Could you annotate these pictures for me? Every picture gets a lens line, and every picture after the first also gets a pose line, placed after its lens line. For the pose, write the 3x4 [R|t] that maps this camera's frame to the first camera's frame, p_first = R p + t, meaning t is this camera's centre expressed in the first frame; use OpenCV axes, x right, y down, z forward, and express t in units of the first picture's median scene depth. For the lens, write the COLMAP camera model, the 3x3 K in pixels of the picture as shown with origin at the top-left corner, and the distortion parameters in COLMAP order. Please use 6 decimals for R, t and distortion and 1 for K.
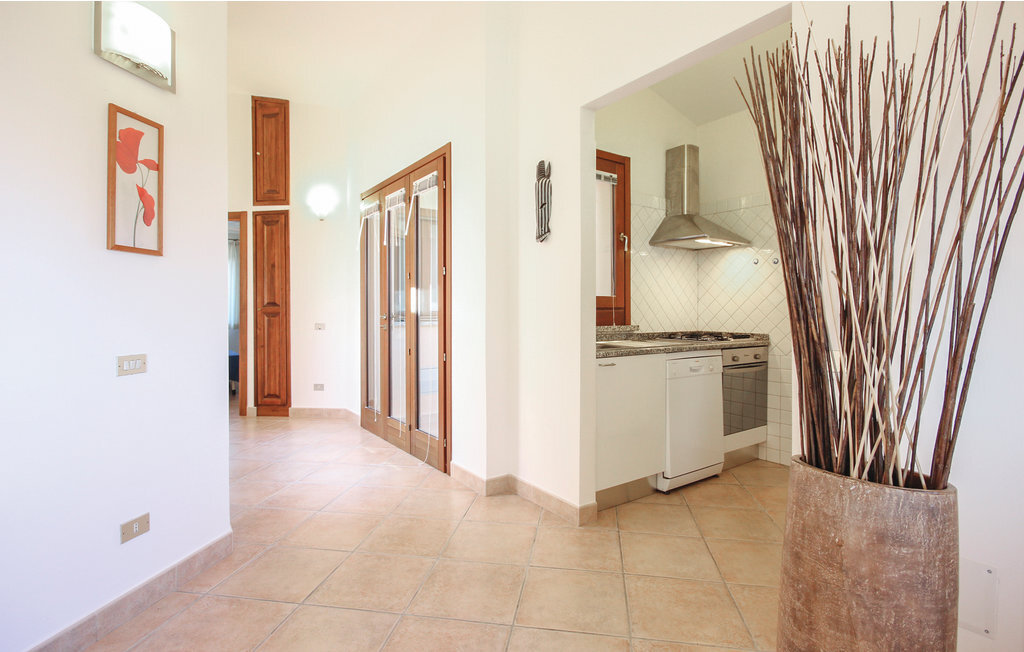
lens RADIAL K [[512.4, 0, 511.8], [0, 512.4, 307.6], [0, 0, 1]] dist [-0.003637, -0.000185]
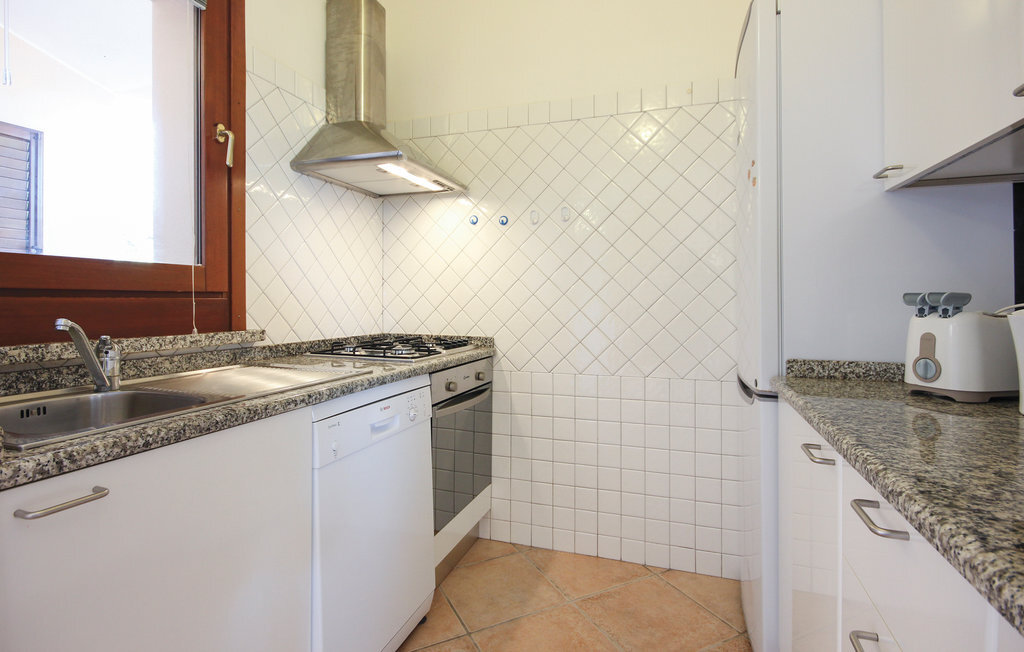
lens RADIAL K [[512.4, 0, 511.8], [0, 512.4, 307.6], [0, 0, 1]] dist [-0.003637, -0.000185]
pose [[0.821216, -0.006461, 0.570580, 0.163734], [-0.004593, 0.999829, 0.017932, 0.004328], [-0.570598, -0.017347, 0.821046, 0.475292]]
